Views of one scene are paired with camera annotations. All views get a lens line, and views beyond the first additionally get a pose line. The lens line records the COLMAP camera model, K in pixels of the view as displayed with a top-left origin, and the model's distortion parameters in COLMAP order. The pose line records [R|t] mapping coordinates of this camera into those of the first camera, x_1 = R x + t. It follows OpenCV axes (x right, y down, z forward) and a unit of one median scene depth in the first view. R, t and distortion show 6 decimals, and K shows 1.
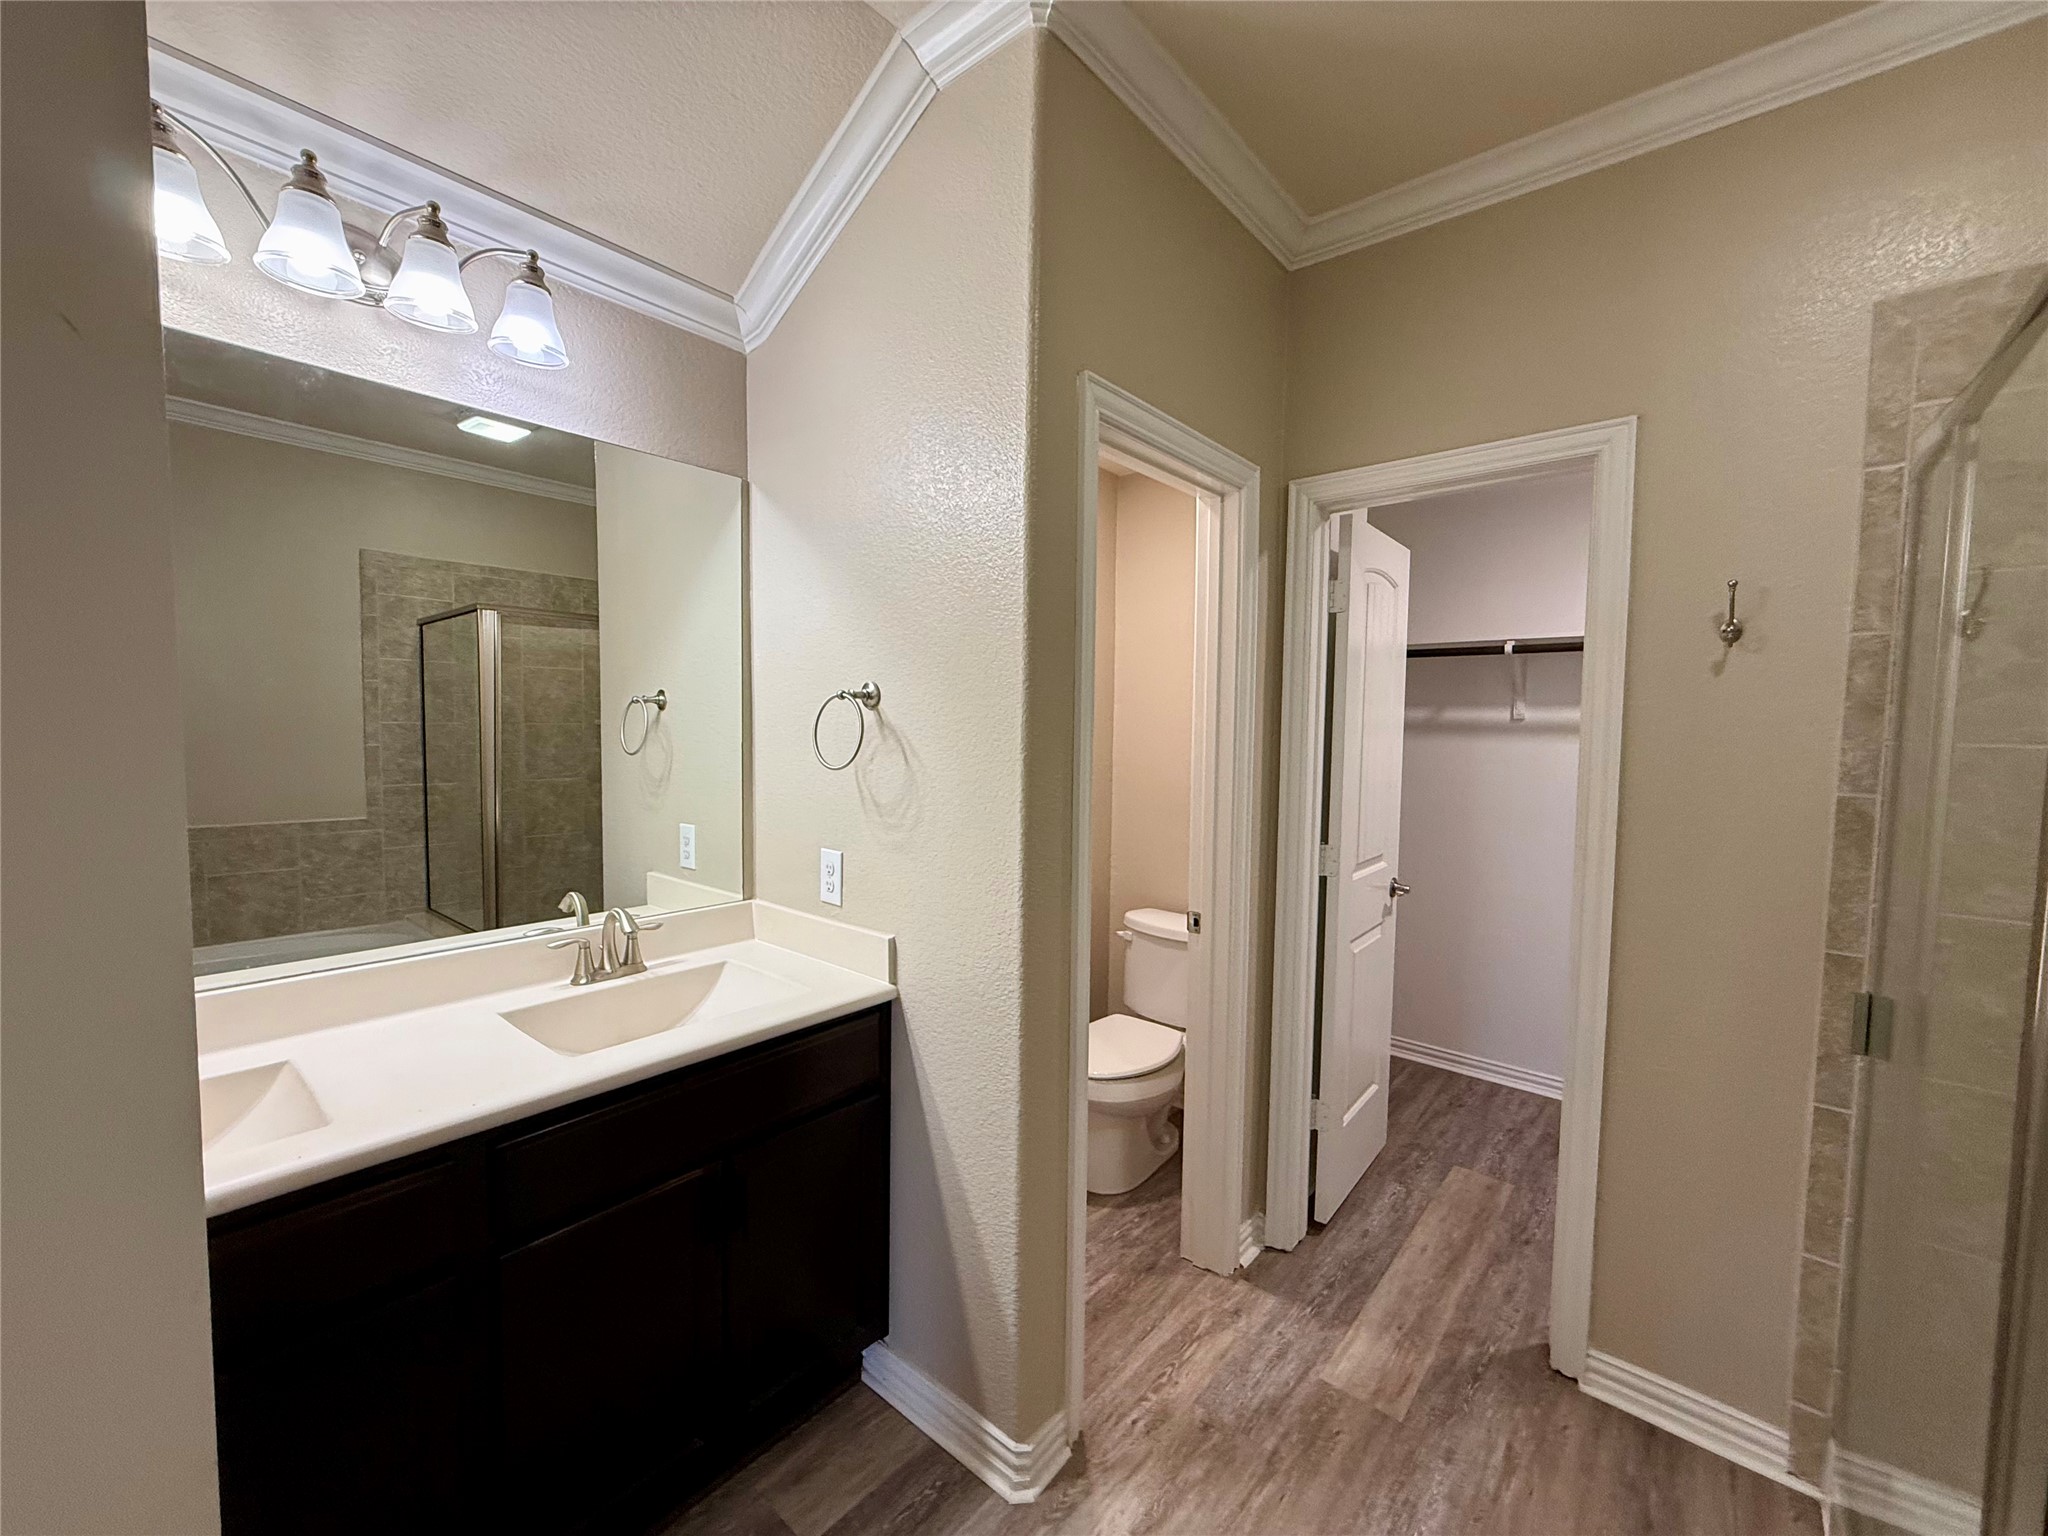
lens RADIAL K [[819.0, 0, 1029.0], [0, 819.0, 766.1], [0, 0, 1]] dist [0.000196, 0.000162]
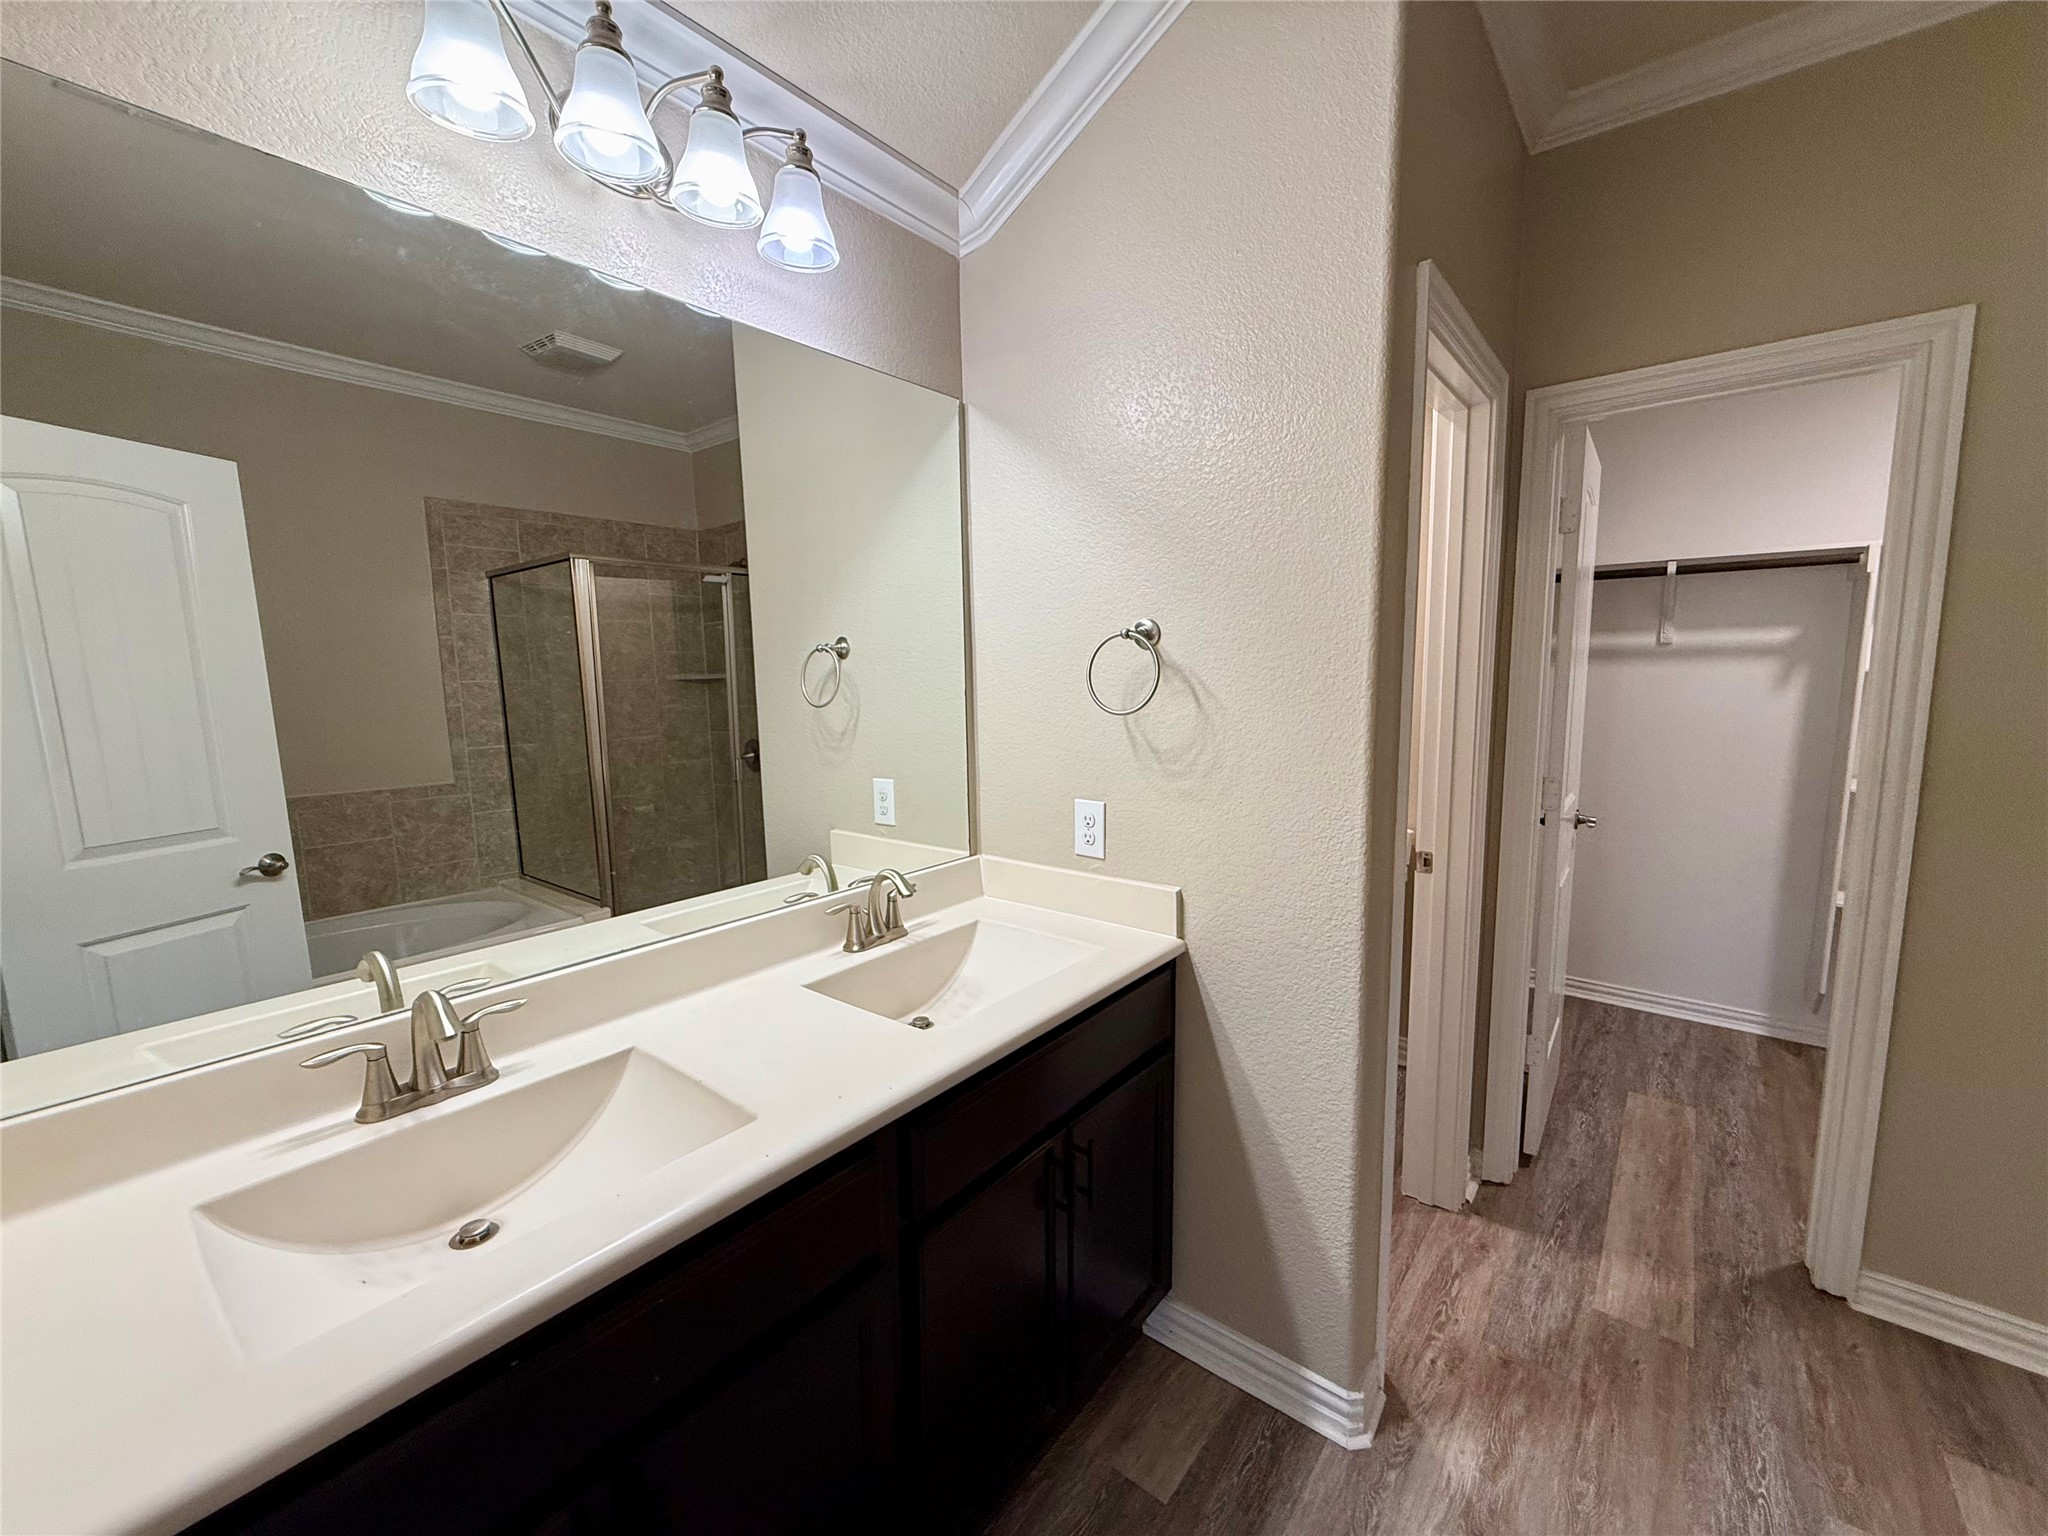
lens RADIAL K [[819.0, 0, 1029.0], [0, 819.0, 766.1], [0, 0, 1]] dist [0.000196, 0.000162]
pose [[0.999237, -0.032206, 0.022089, -0.324452], [0.030589, 0.997080, 0.069974, -0.005260], [-0.024278, -0.069245, 0.997304, 0.061949]]
